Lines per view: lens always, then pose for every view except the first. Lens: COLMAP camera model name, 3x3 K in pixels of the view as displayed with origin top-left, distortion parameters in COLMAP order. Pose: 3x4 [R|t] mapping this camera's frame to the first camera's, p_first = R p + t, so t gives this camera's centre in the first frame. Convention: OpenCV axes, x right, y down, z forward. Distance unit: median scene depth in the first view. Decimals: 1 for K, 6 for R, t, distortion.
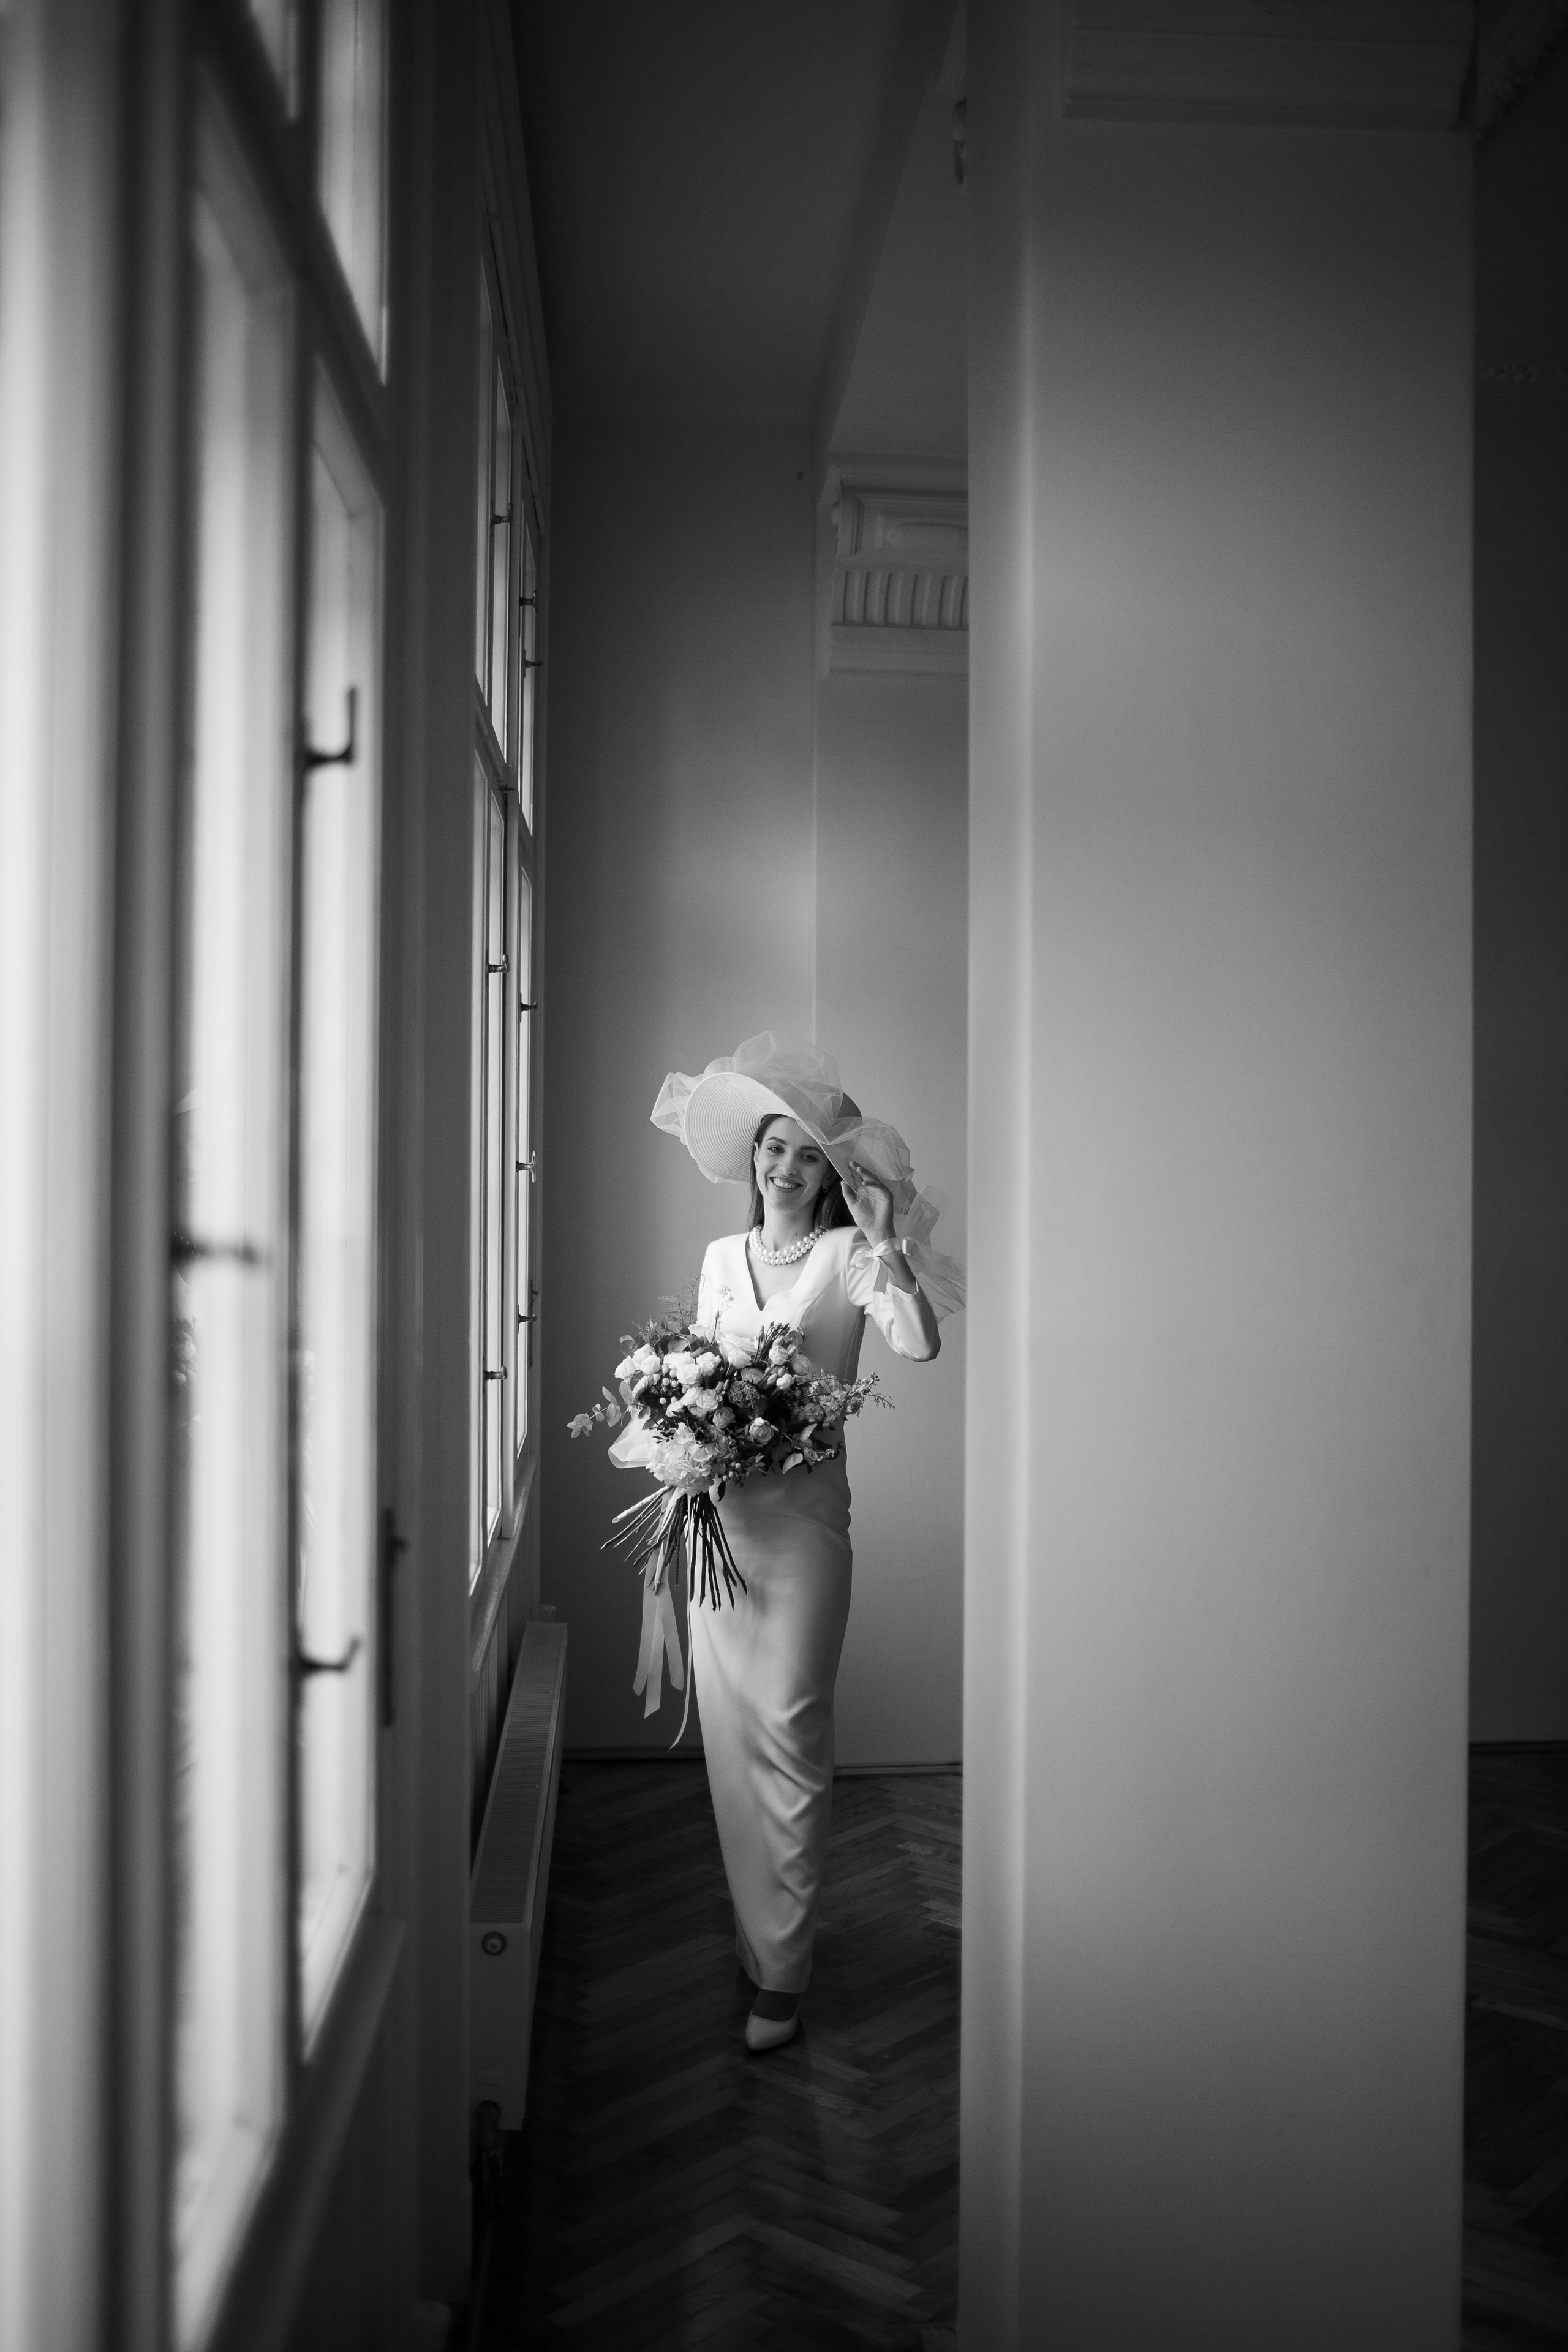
lens RADIAL K [[2236.1, 0, 785.7], [0, 2236.1, 1176.7], [0, 0, 1]] dist [-0.066646, 0.017624]
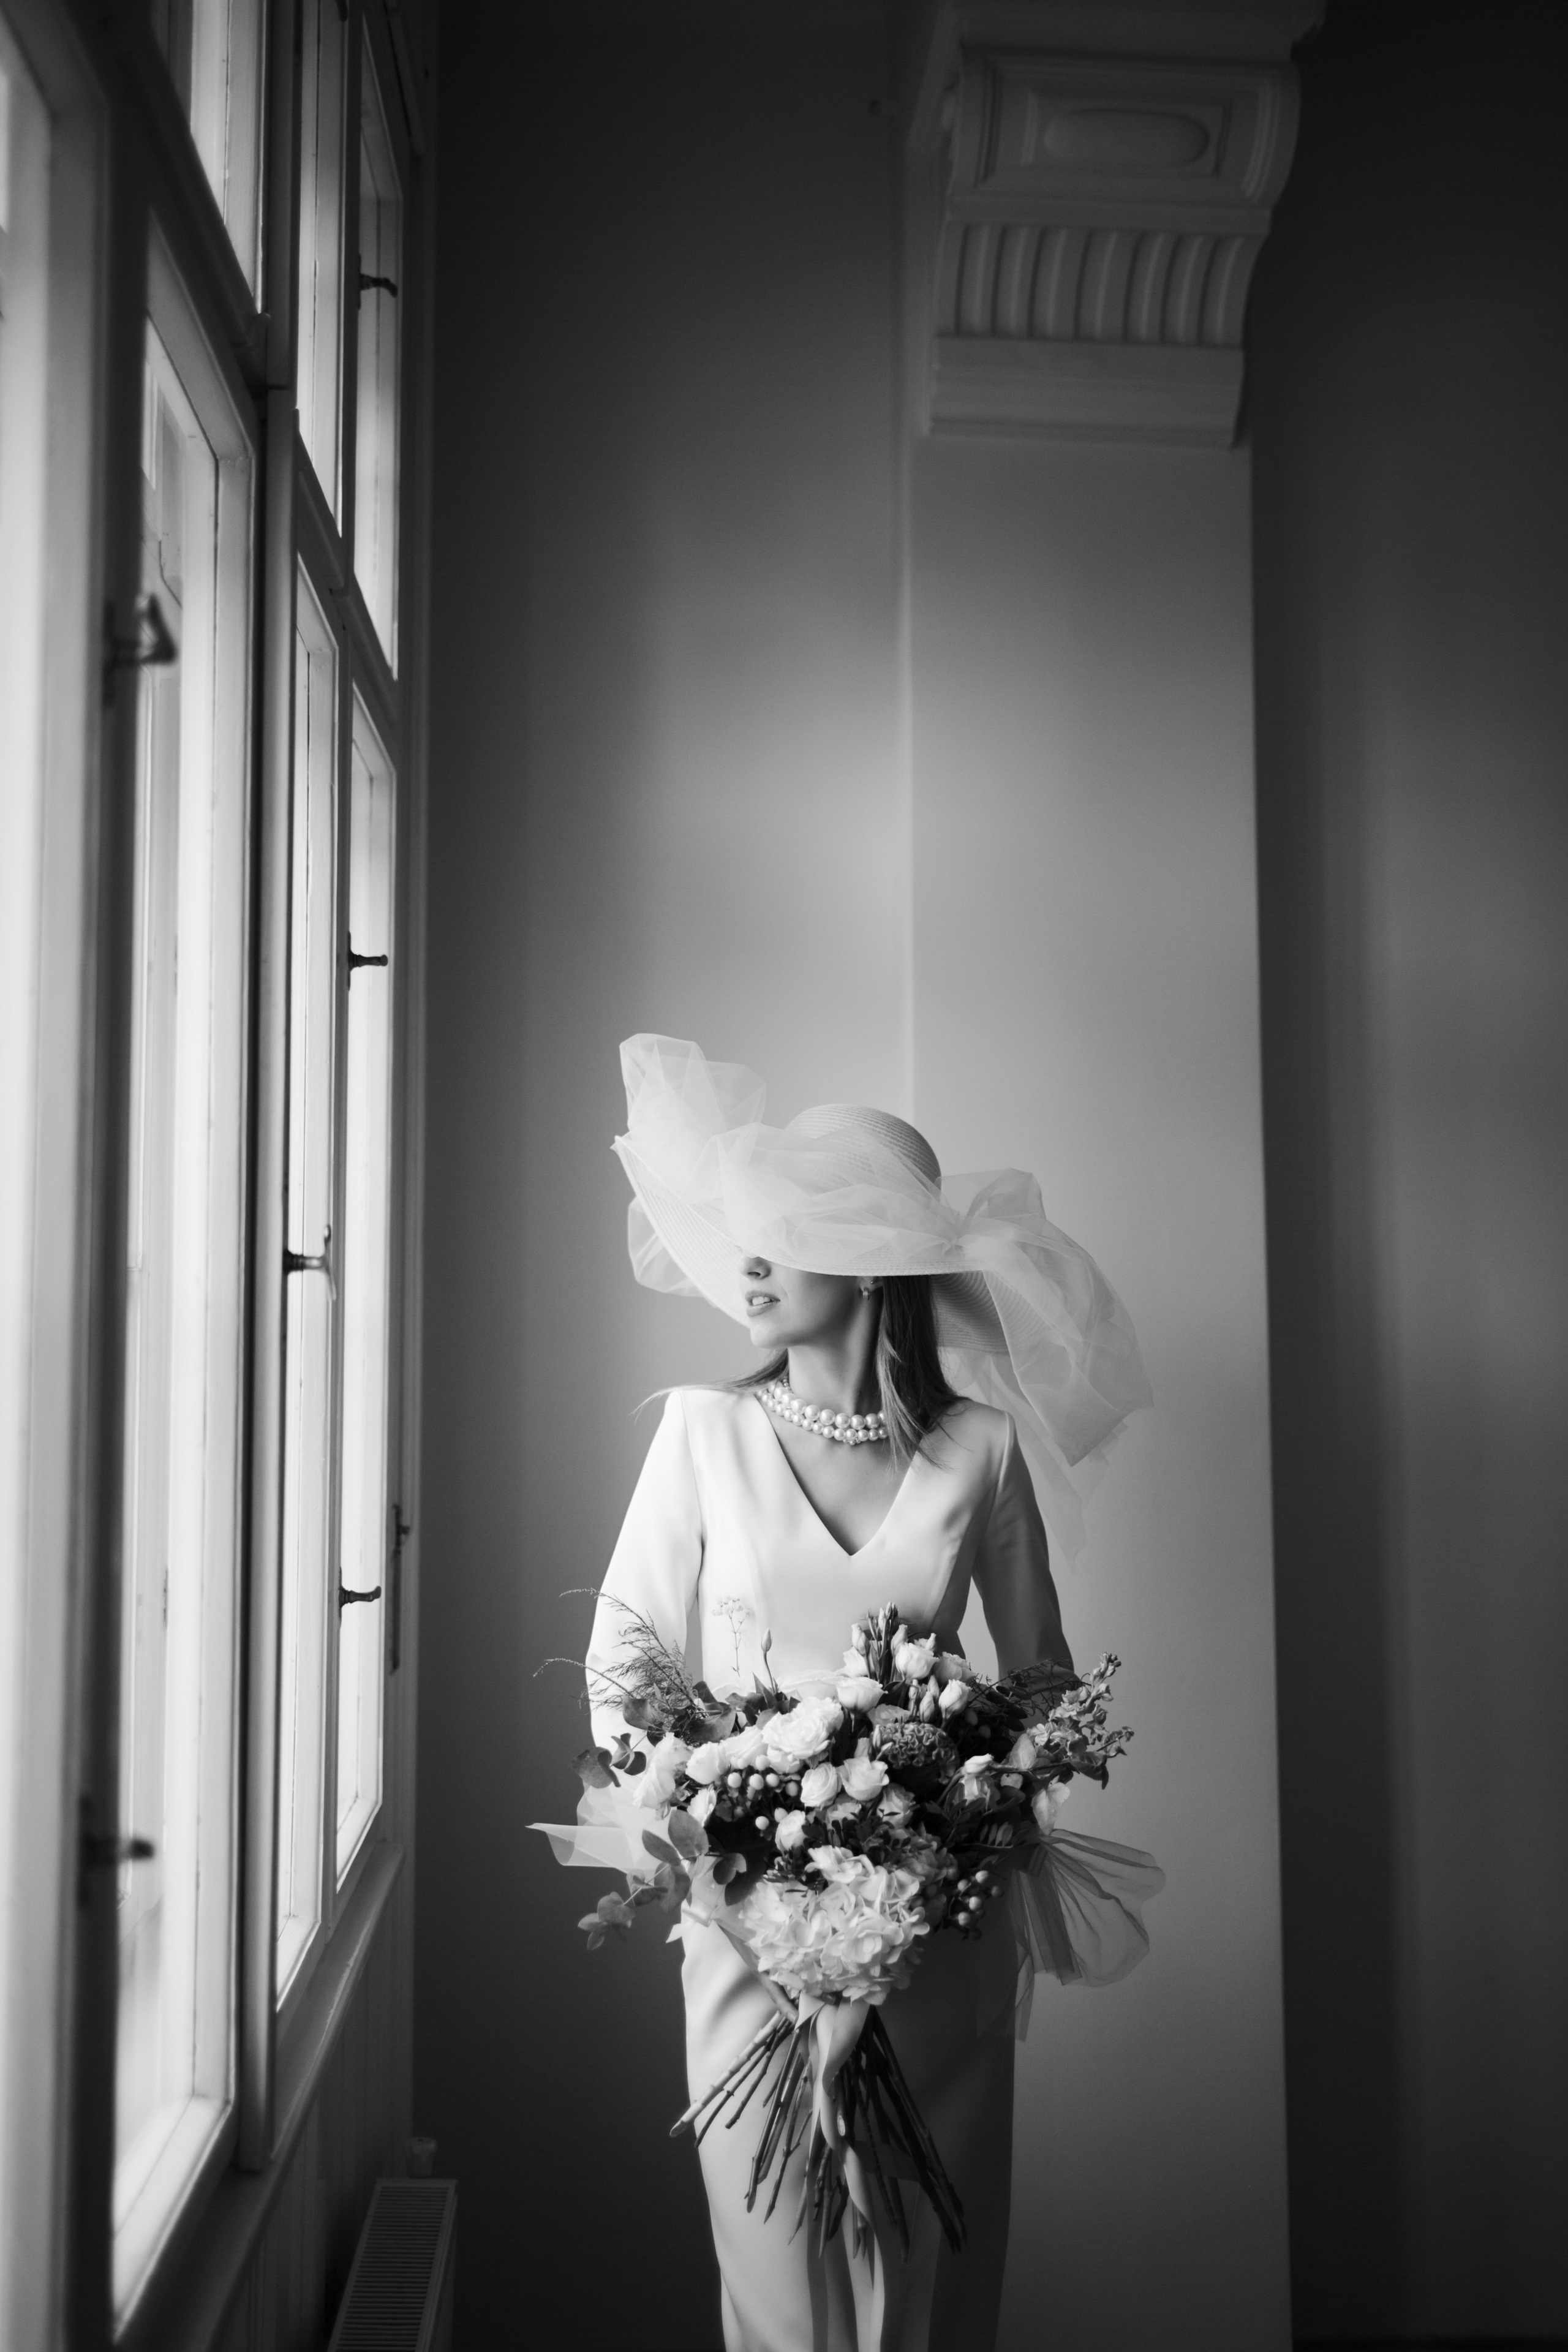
lens RADIAL K [[2285.4, 0, 780.1], [0, 2285.4, 1172.2], [0, 0, 1]] dist [0.008504, -0.002408]
pose [[0.999970, -0.007683, -0.000388, -0.025185], [0.007629, 0.996902, -0.078281, 0.012011], [0.000988, 0.078276, 0.996931, 0.534802]]
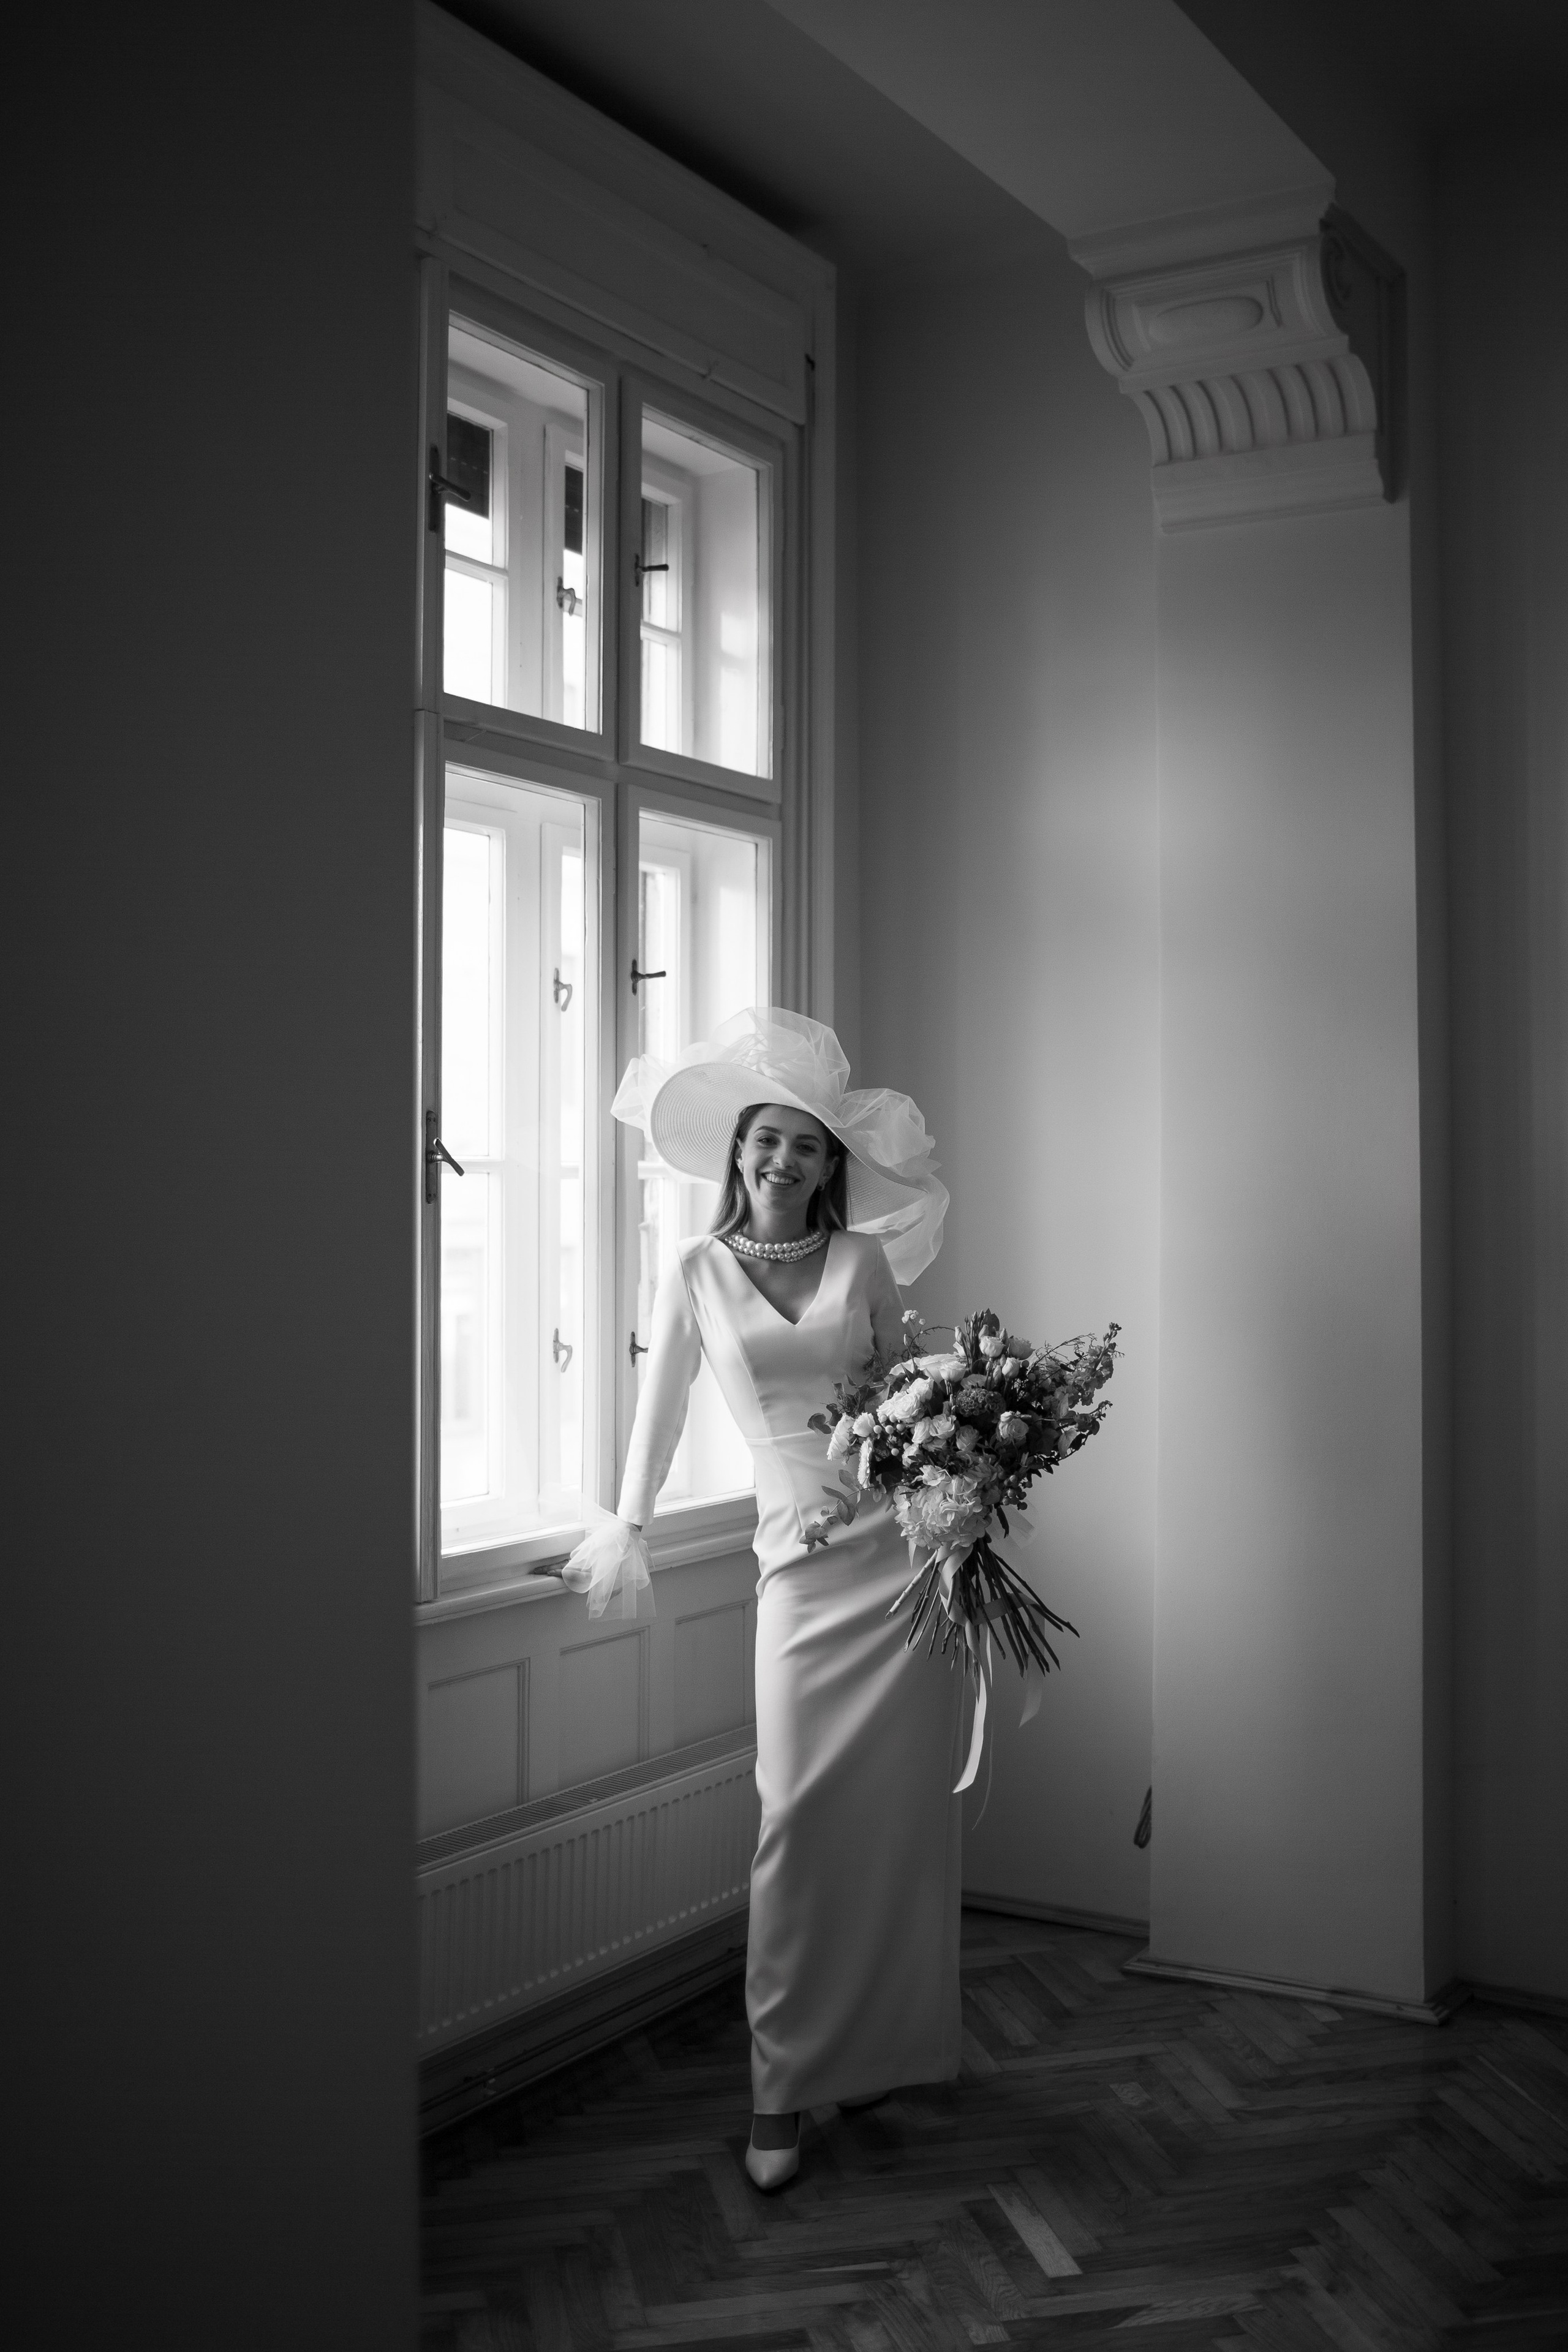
lens RADIAL K [[2290.9, 0, 784.2], [0, 2290.9, 1171.9], [0, 0, 1]] dist [-0.070921, 0.017123]
pose [[0.803881, -0.013145, -0.594645, 0.468230], [-0.003561, 0.999632, -0.026910, 0.021371], [0.594780, 0.023750, 0.803538, 0.368088]]
